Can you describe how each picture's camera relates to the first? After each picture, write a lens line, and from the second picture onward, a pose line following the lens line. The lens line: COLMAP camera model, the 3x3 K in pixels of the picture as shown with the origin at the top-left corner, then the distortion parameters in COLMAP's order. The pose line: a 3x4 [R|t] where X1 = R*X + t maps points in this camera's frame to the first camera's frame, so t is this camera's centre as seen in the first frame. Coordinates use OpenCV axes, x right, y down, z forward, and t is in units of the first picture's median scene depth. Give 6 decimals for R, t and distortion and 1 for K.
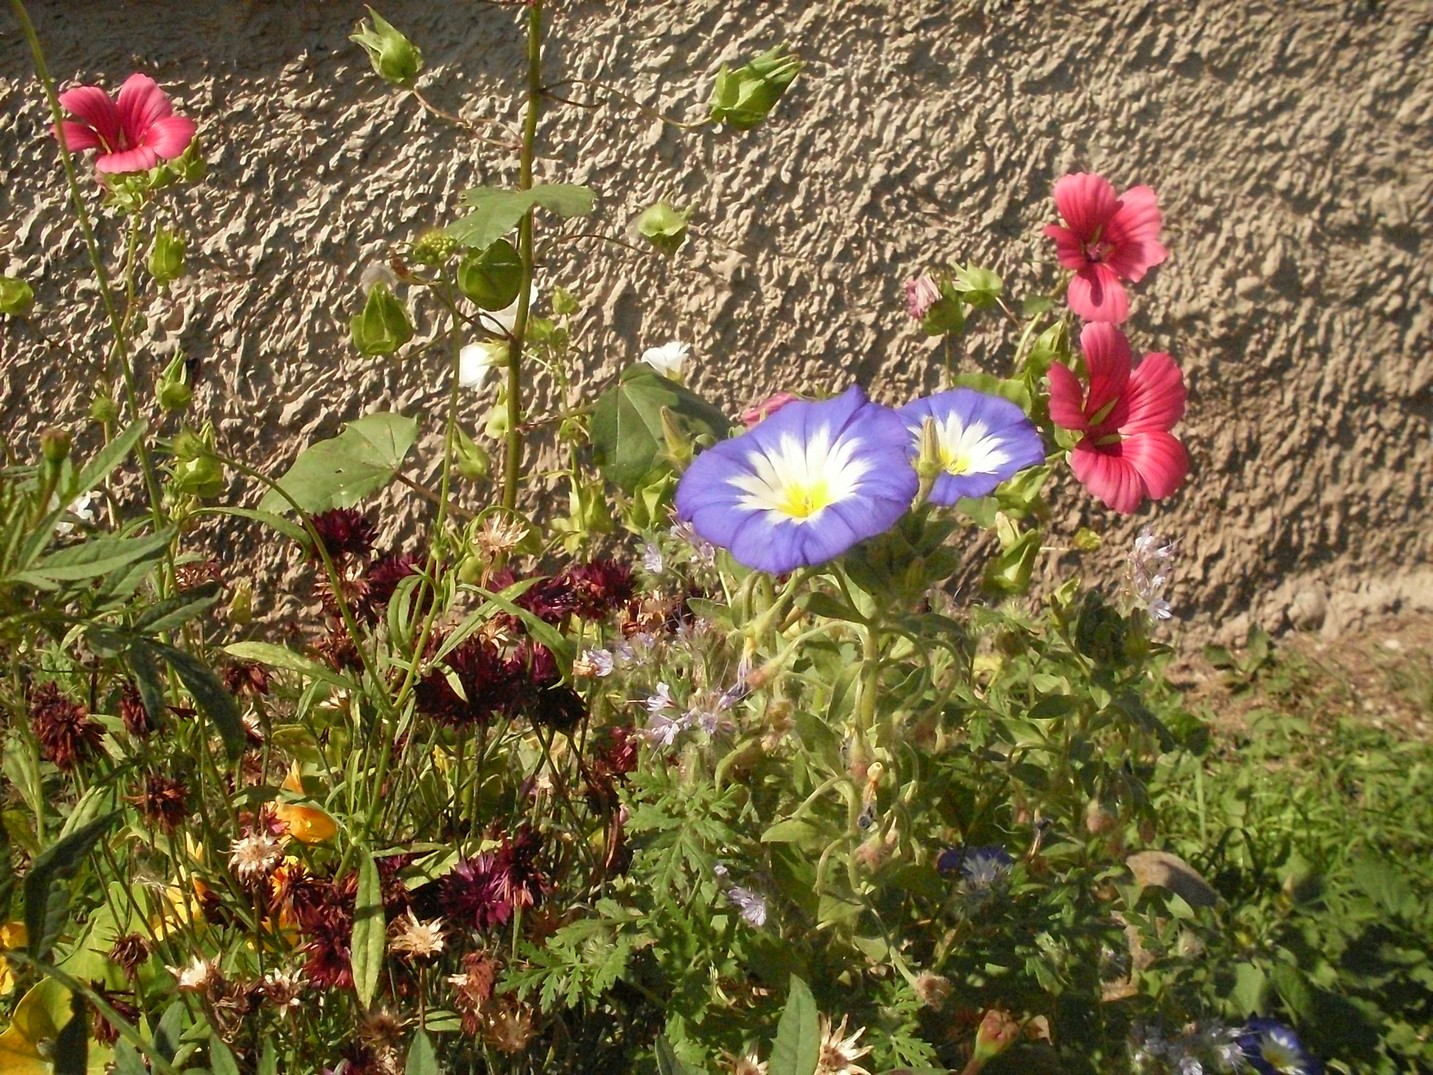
lens RADIAL K [[1586.2, 0, 716.6], [0, 1586.2, 541.1], [0, 0, 1]] dist [-0.132797, 0.000000]
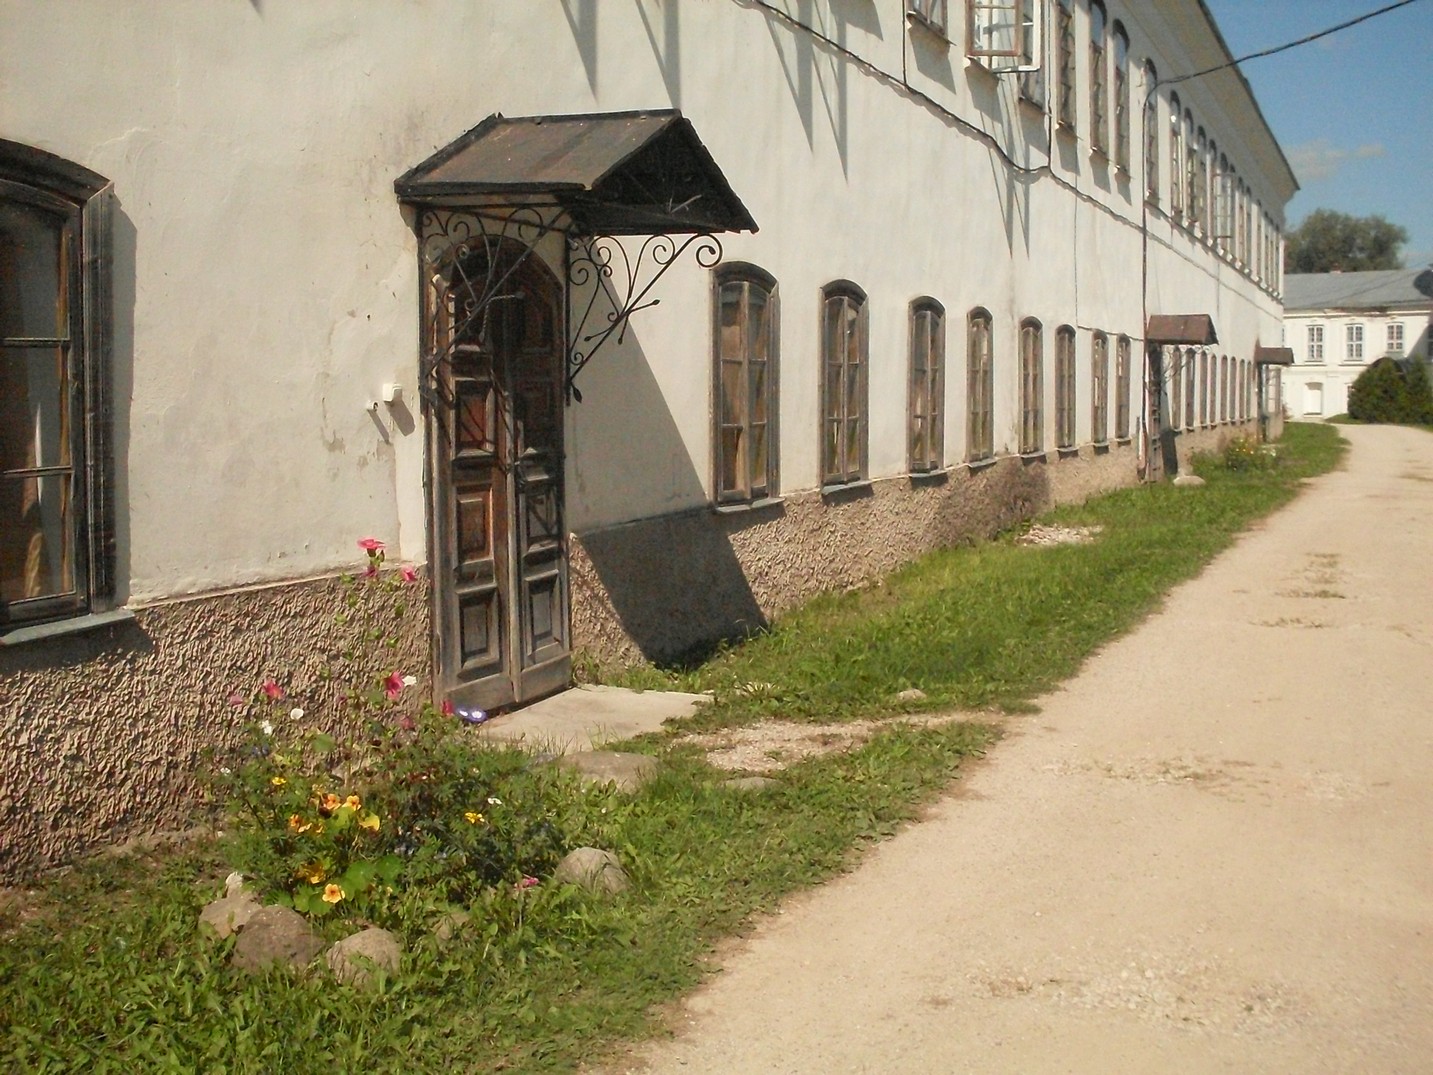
lens RADIAL K [[1586.2, 0, 716.9], [0, 1586.2, 534.9], [0, 0, 1]] dist [-0.132797, 0.000000]
pose [[0.598040, -0.076710, 0.797786, -1.828891], [0.233286, 0.968969, -0.081707, 0.004686], [-0.766763, 0.234976, 0.597378, -1.734382]]
